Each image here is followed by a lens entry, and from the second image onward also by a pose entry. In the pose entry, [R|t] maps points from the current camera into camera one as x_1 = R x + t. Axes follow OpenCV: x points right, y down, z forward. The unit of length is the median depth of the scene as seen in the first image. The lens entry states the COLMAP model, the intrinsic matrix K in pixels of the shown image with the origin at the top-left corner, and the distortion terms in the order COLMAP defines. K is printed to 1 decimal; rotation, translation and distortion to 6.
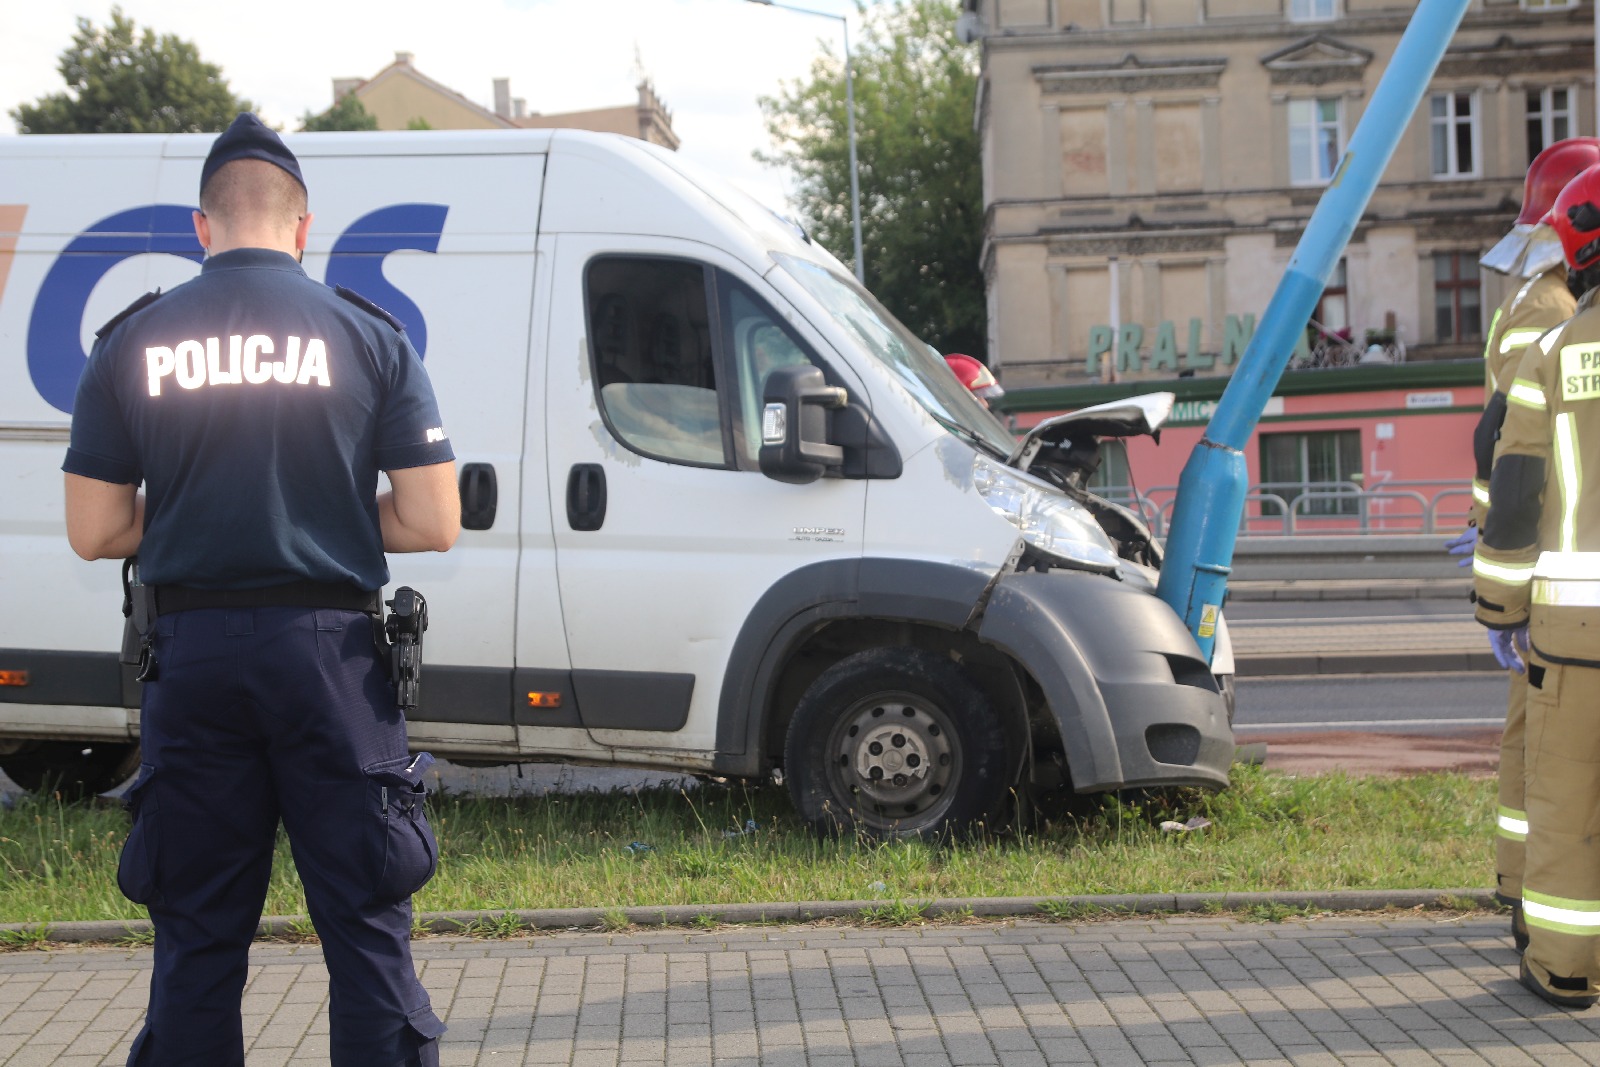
lens RADIAL K [[2443.1, 0, 800.0], [0, 2443.1, 533.5], [0, 0, 1]] dist [0.073689, 0.242951]
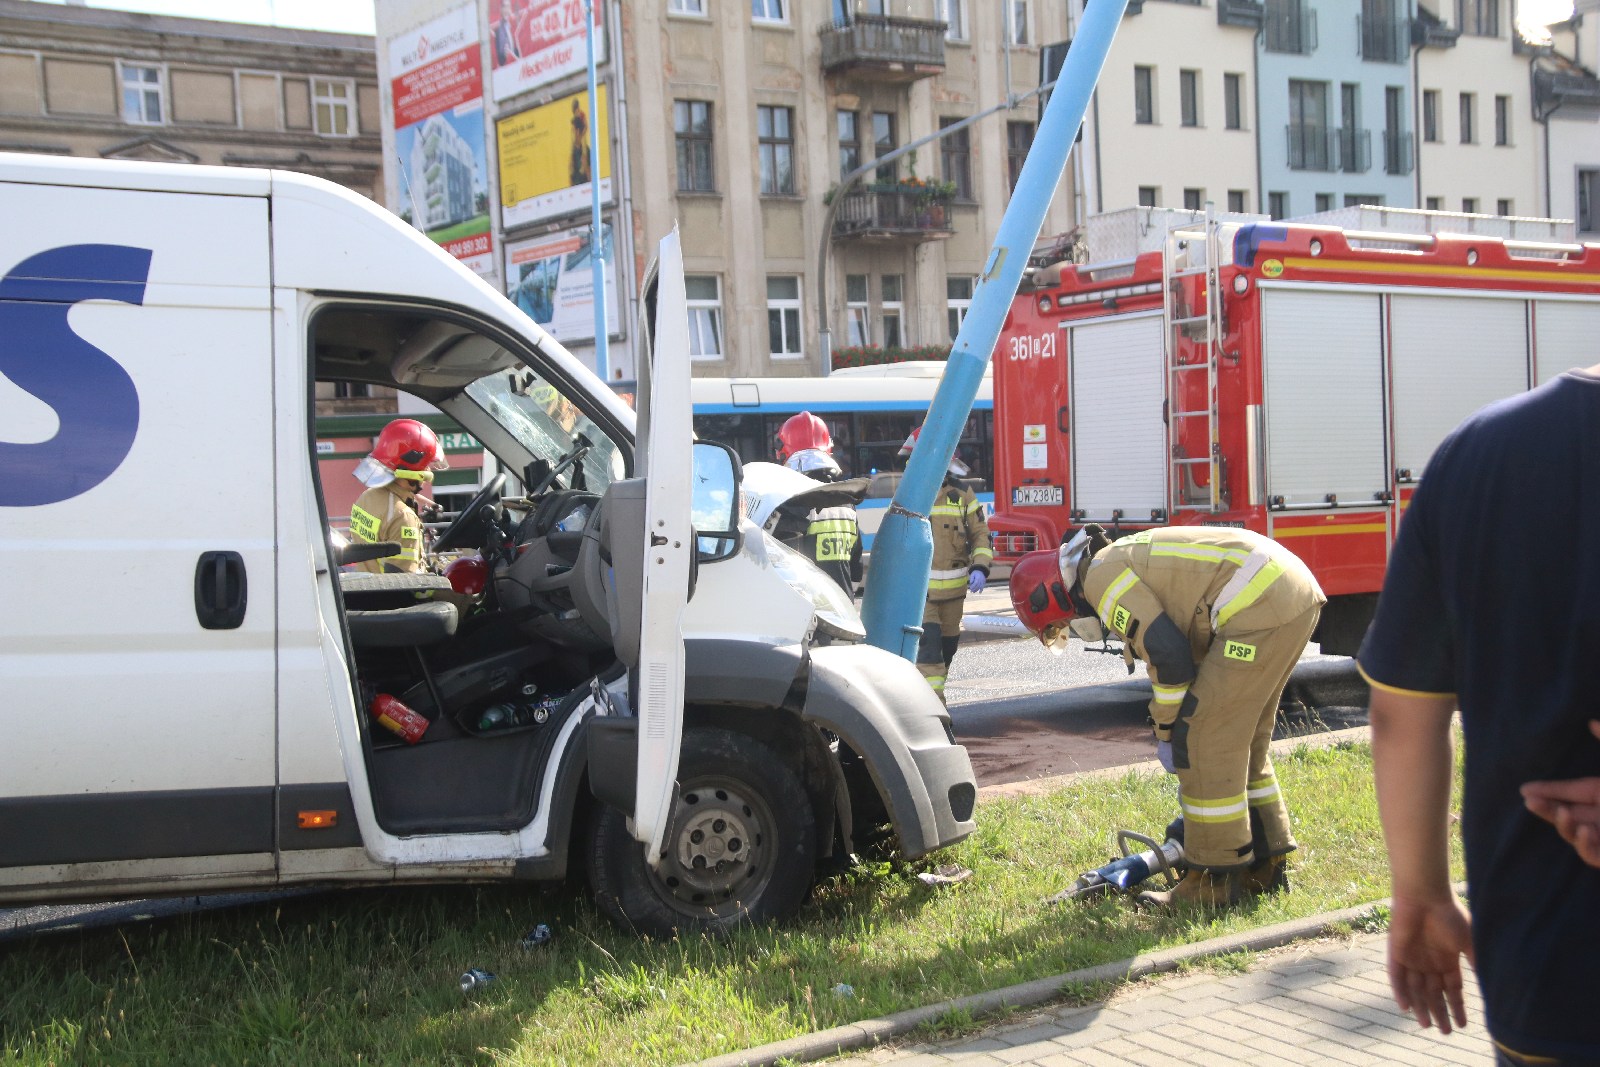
lens RADIAL K [[1926.0, 0, 800.0], [0, 1926.0, 533.5], [0, 0, 1]] dist [0.002725, 0.466357]
pose [[0.845790, -0.024413, 0.532956, -0.327683], [0.027254, 0.999625, 0.002538, -0.031809], [-0.532819, 0.012379, 0.846139, 0.321359]]
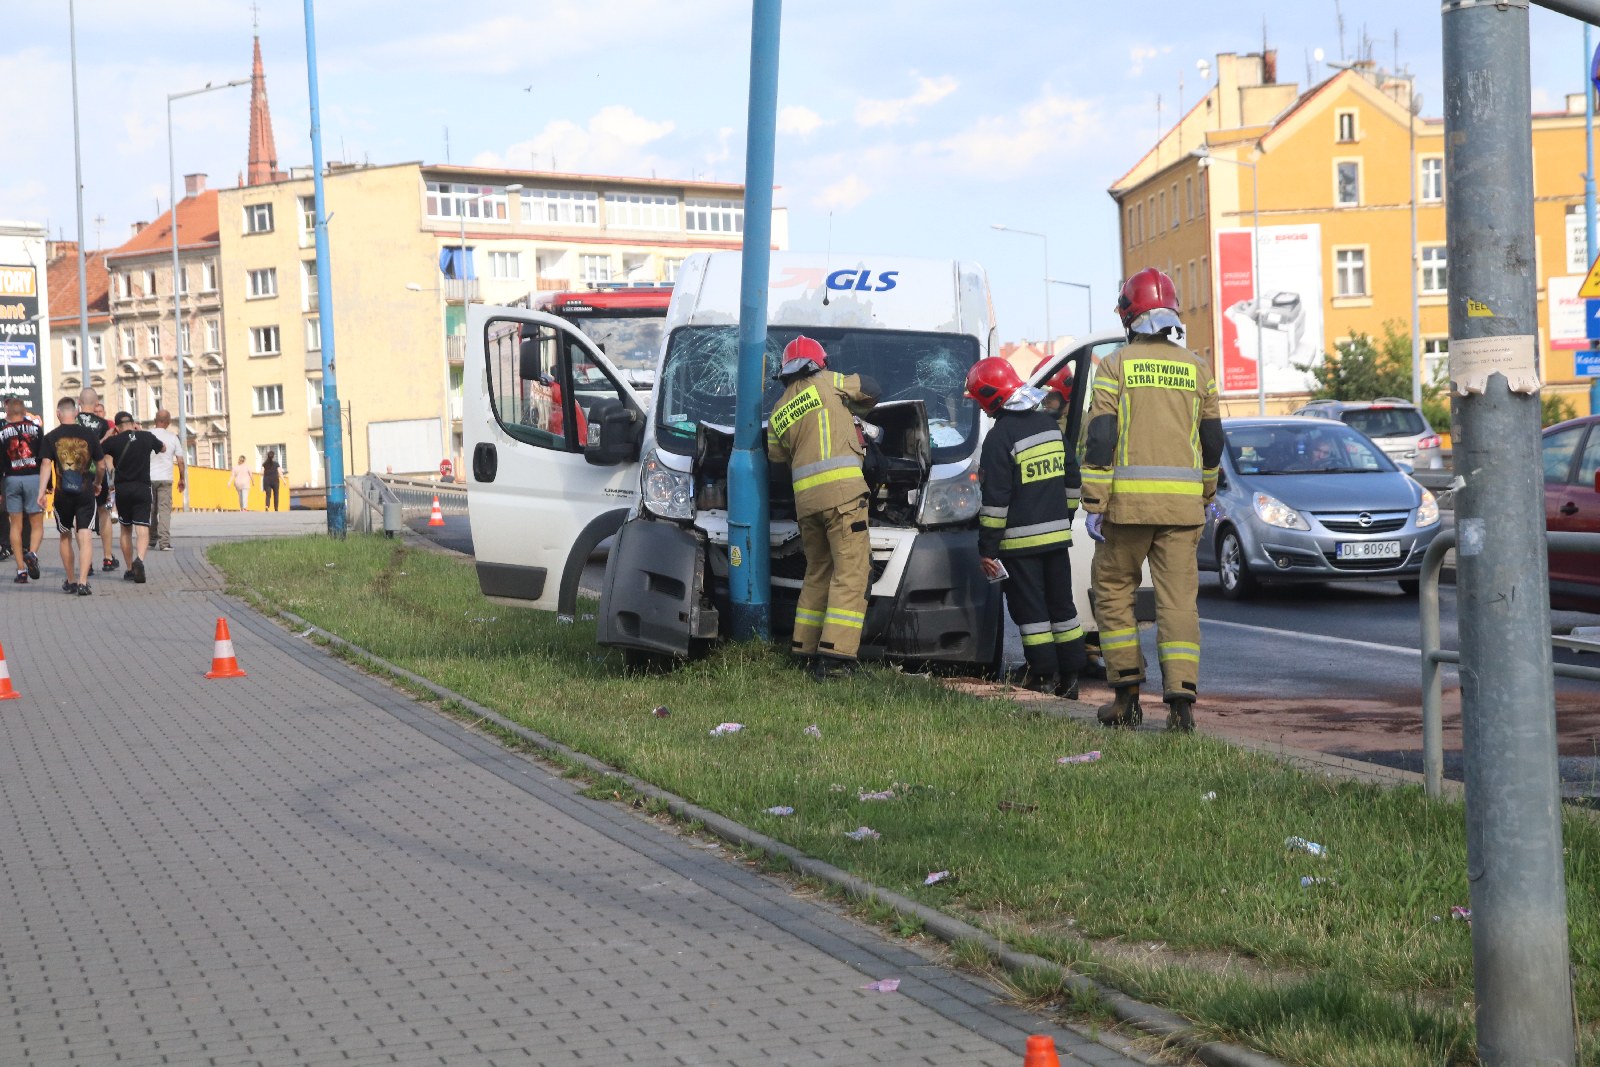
lens RADIAL K [[3297.2, 0, 836.1], [0, 3297.2, 620.4], [0, 0, 1]] dist [0.187584, 0.313768]
pose [[0.224044, 0.072516, -0.971878, 2.302911], [0.003132, 0.997169, 0.075125, -0.084511], [0.974574, -0.019875, 0.223182, 0.598242]]
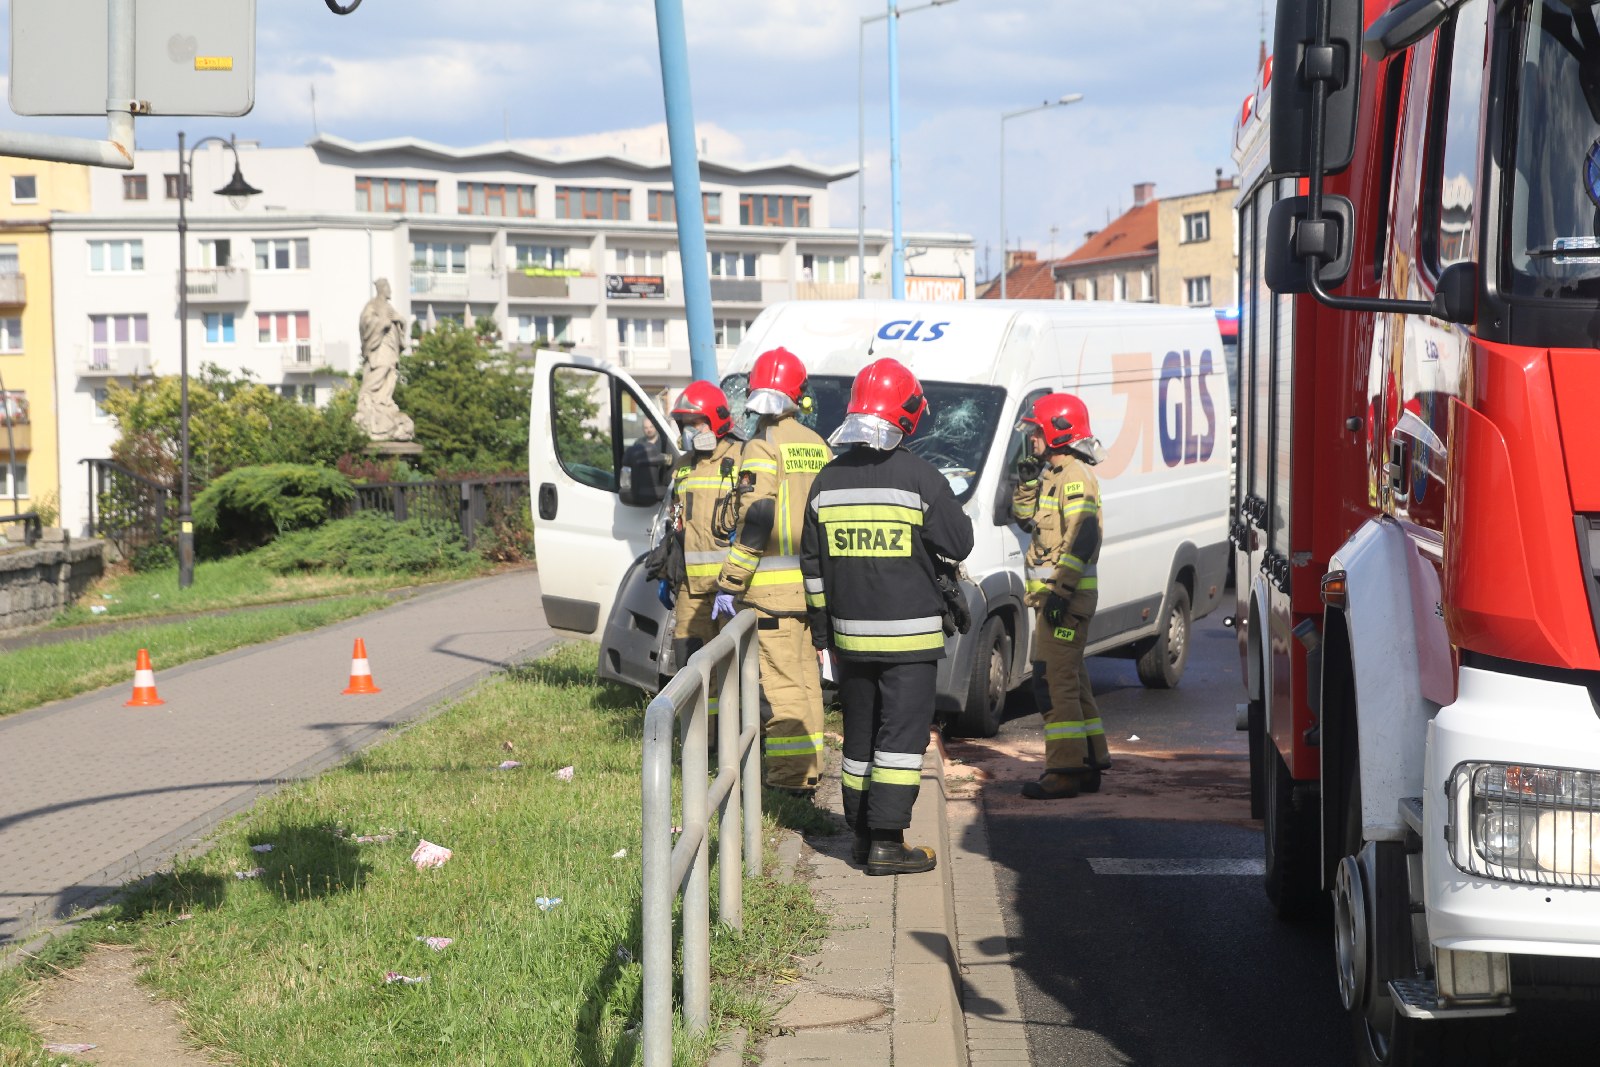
lens RADIAL K [[3341.0, 0, 832.9], [0, 3341.0, 554.9], [0, 0, 1]] dist [0.163853, 0.608492]
pose [[-0.077989, 0.053964, -0.995493, 2.438068], [-0.009434, 0.998449, 0.054863, -0.119528], [0.996910, 0.013670, -0.077359, 1.283233]]
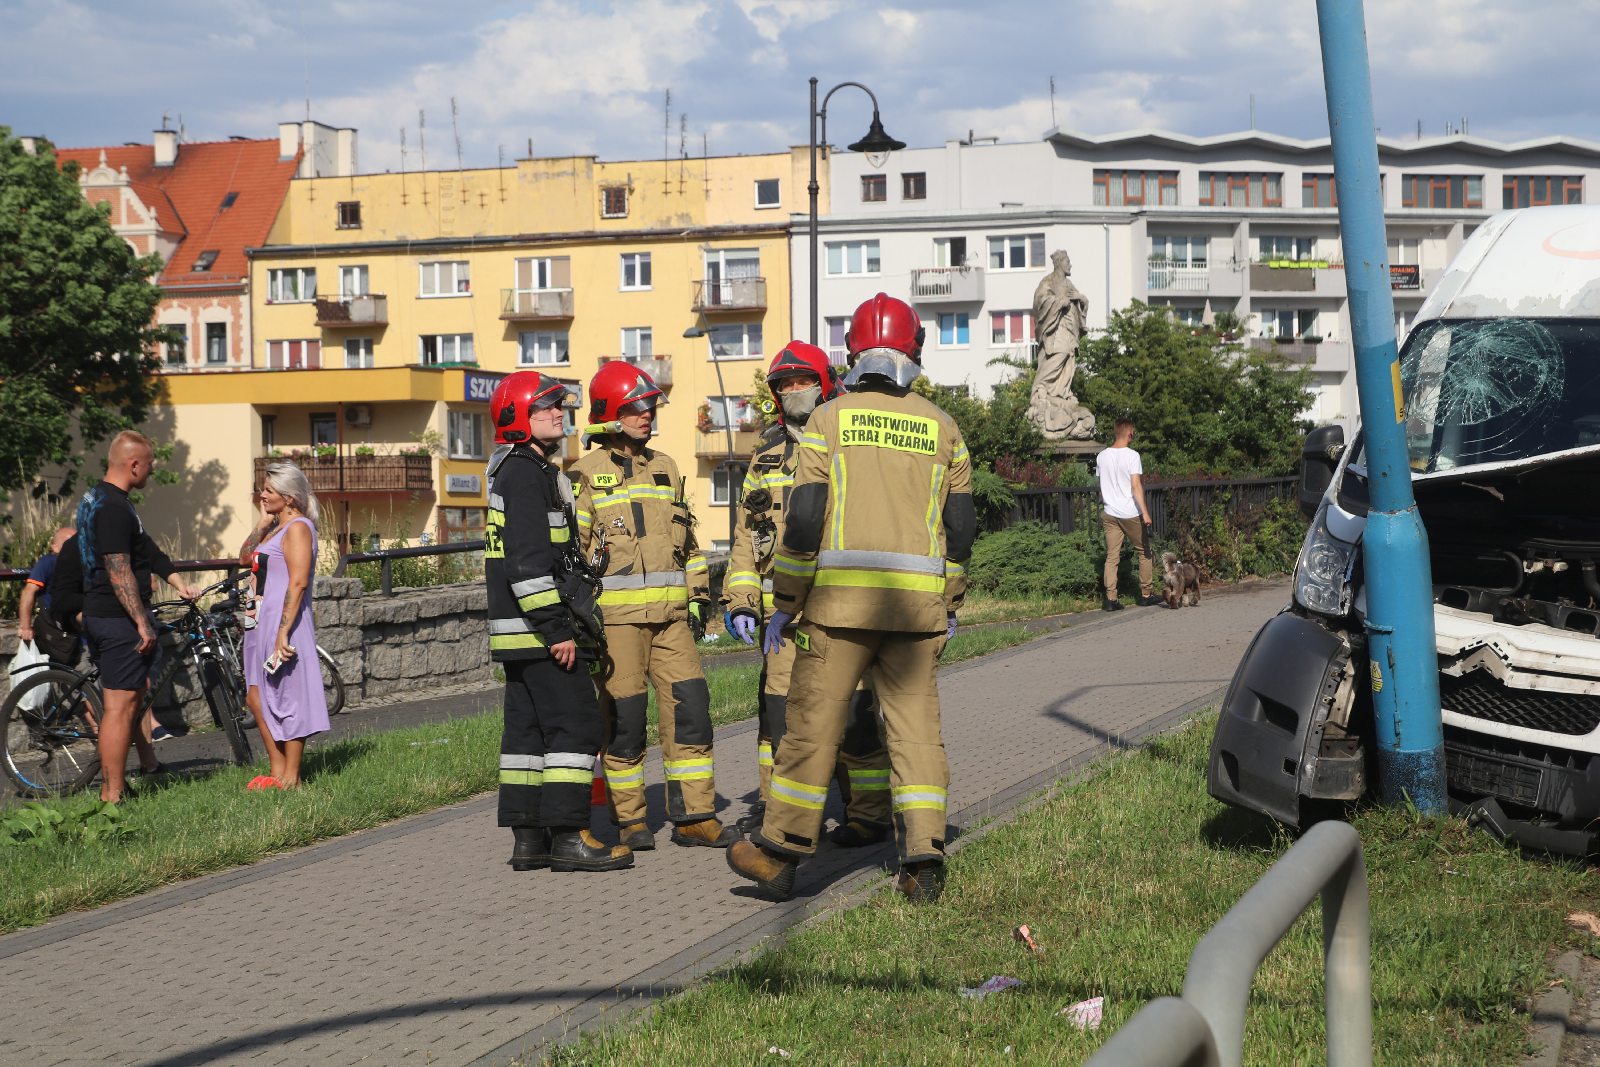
lens RADIAL K [[3341.0, 0, 832.9], [0, 3341.0, 554.9], [0, 0, 1]] dist [0.163853, 0.608492]
pose [[-0.298452, 0.052661, -0.952971, 1.596460], [0.000796, 0.998490, 0.054927, -0.093455], [0.954424, 0.015634, -0.298043, 1.224667]]
